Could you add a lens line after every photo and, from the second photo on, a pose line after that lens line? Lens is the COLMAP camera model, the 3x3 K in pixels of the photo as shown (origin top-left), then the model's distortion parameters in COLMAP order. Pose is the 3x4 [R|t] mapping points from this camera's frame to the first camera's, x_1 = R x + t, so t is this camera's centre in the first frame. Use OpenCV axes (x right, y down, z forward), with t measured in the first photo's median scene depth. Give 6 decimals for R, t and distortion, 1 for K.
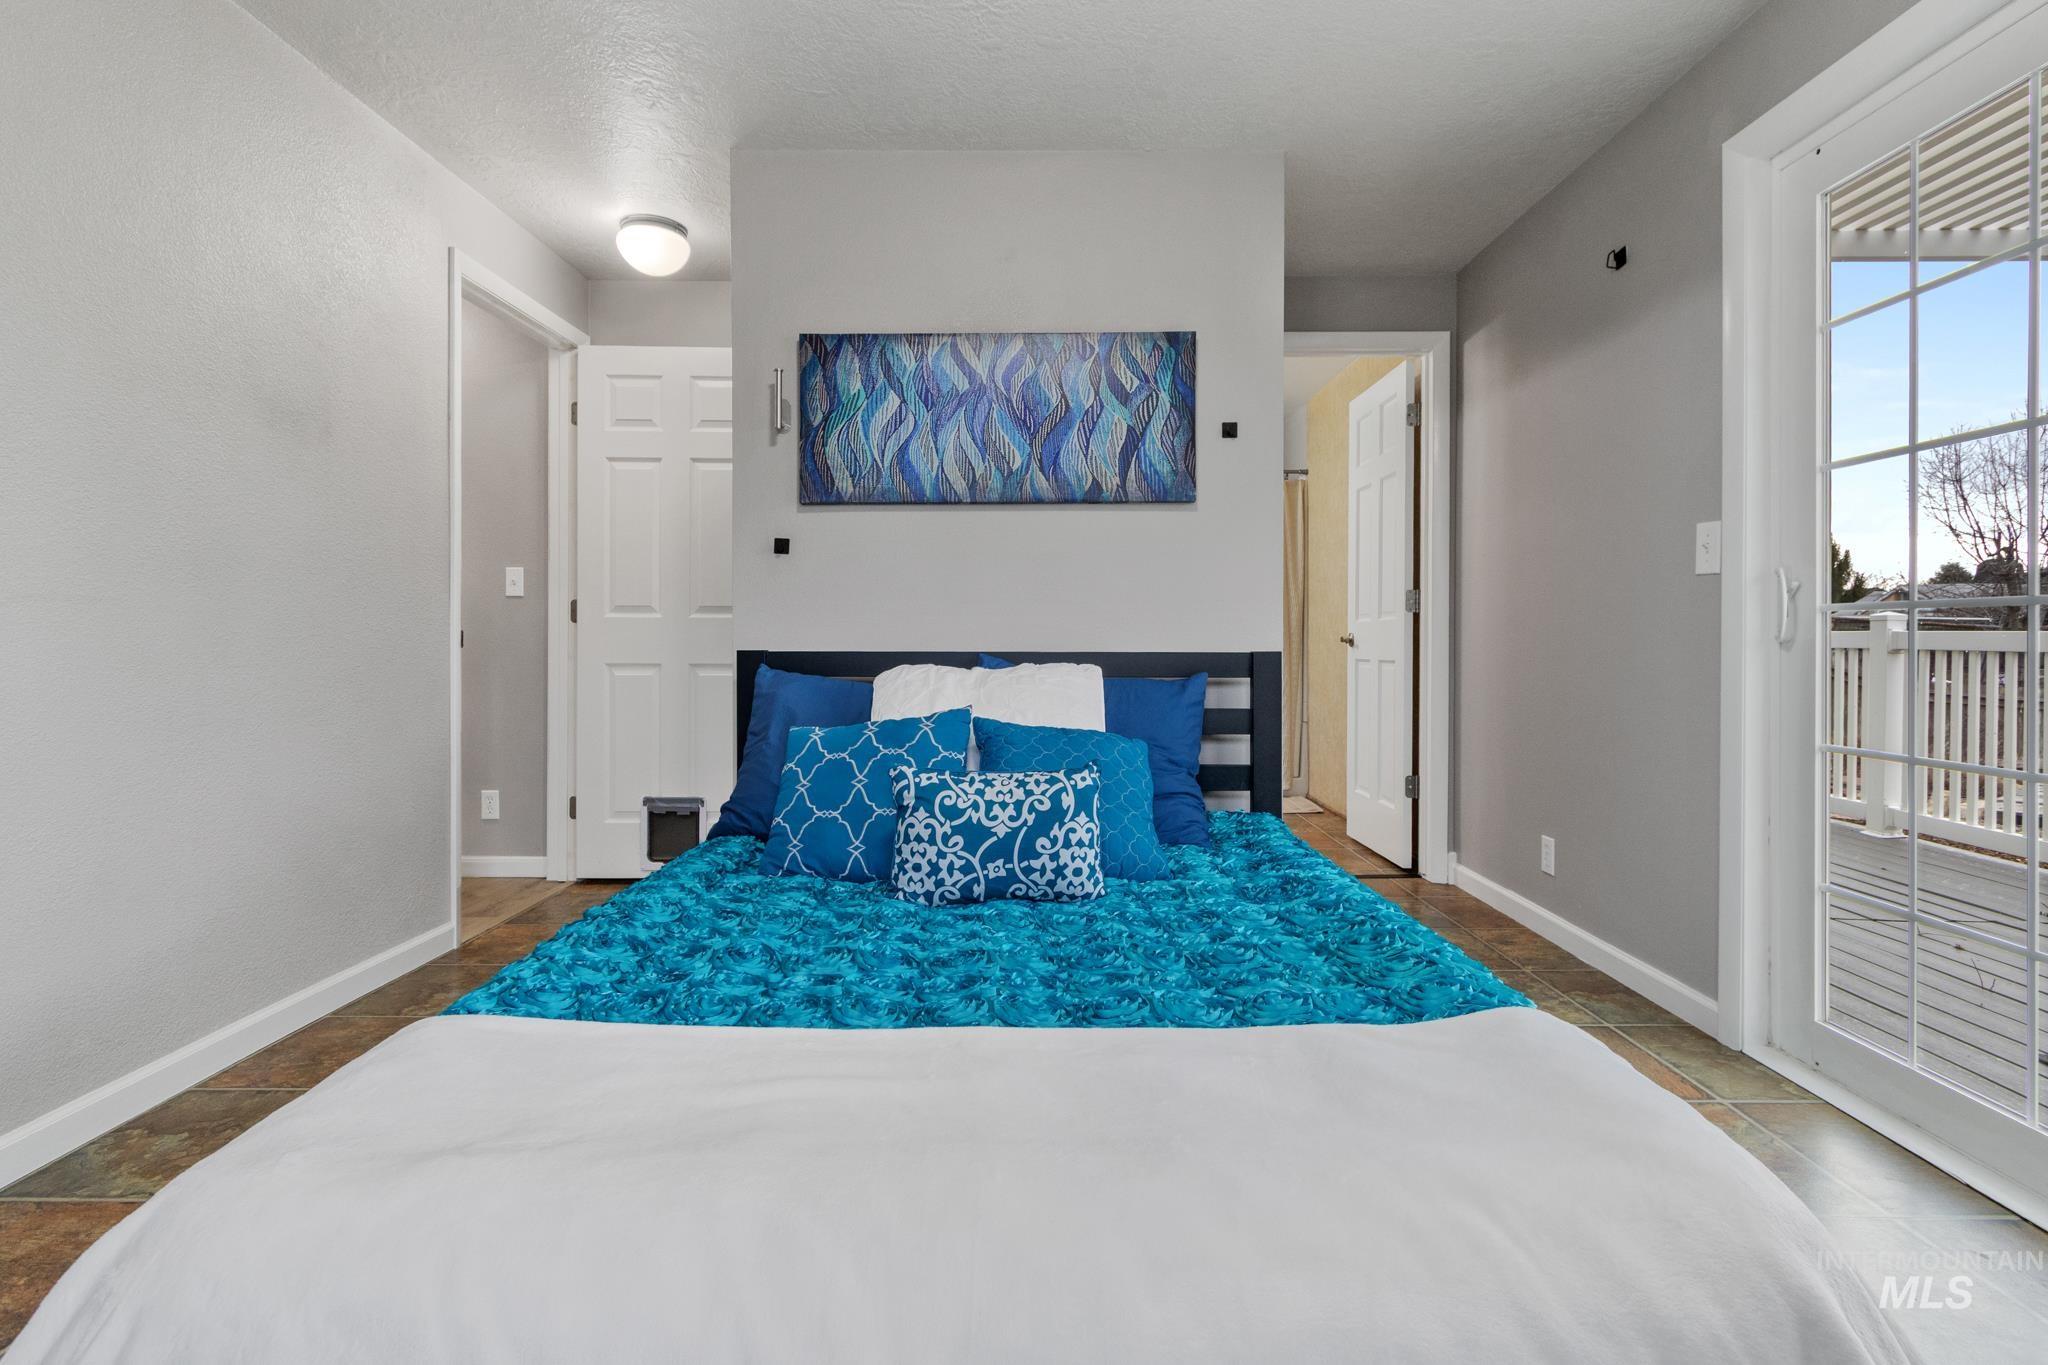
lens RADIAL K [[973.6, 0, 1022.8], [0, 973.6, 631.3], [0, 0, 1]] dist [0.000825, 0.000231]
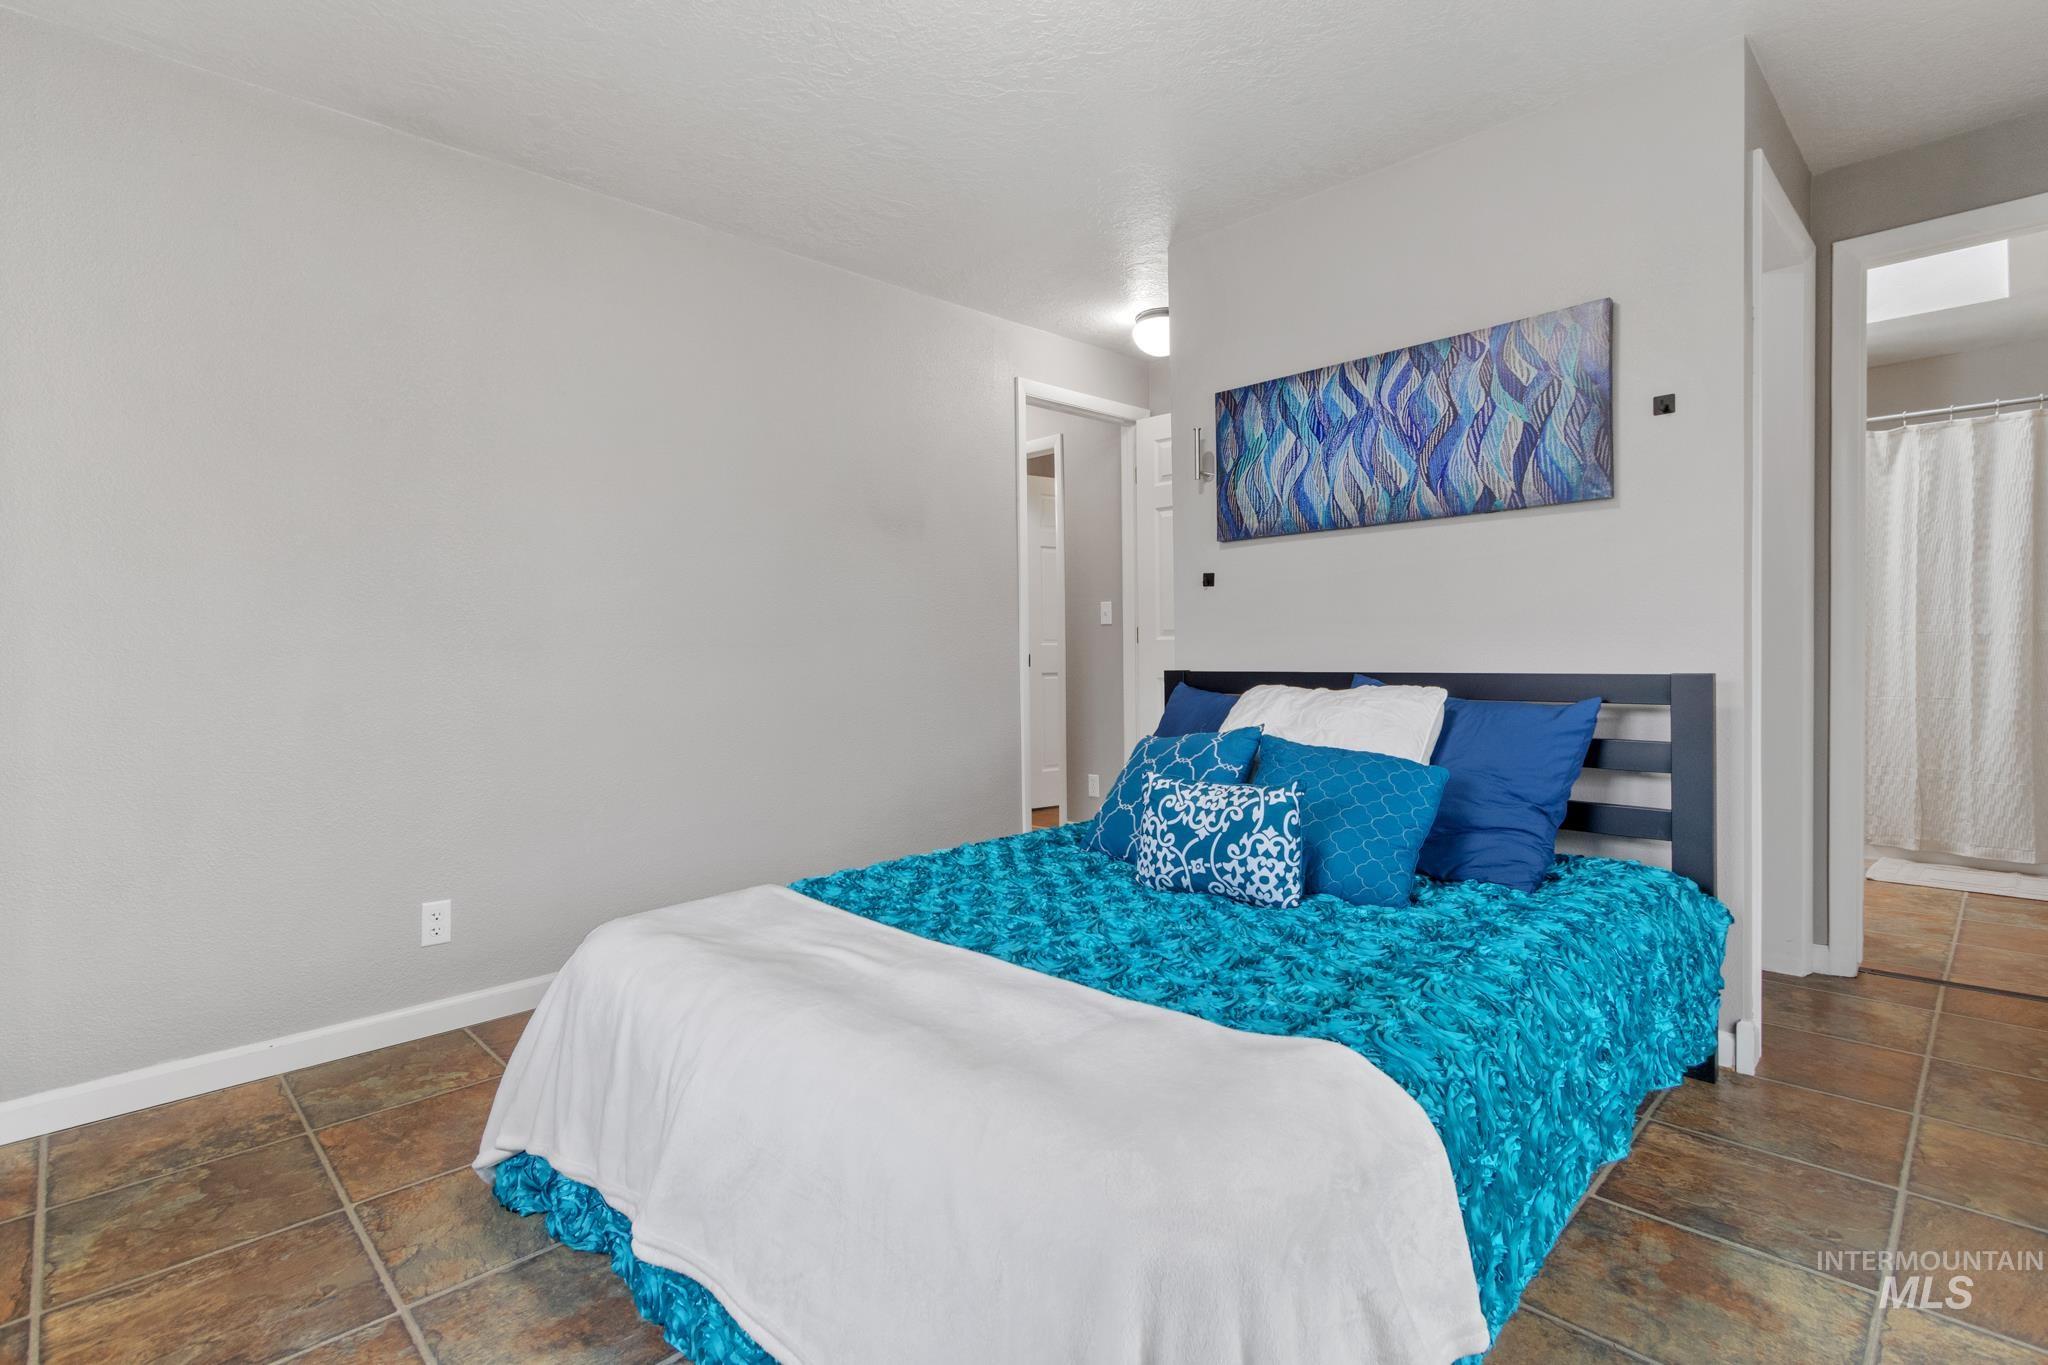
lens RADIAL K [[959.8, 0, 1012.6], [0, 959.8, 654.8], [0, 0, 1]] dist [0.003155, 0.000374]
pose [[0.709913, -0.009311, -0.704228, 0.455650], [0.021133, 0.999744, 0.008085, -0.014855], [0.703972, -0.020621, 0.709928, 0.030921]]
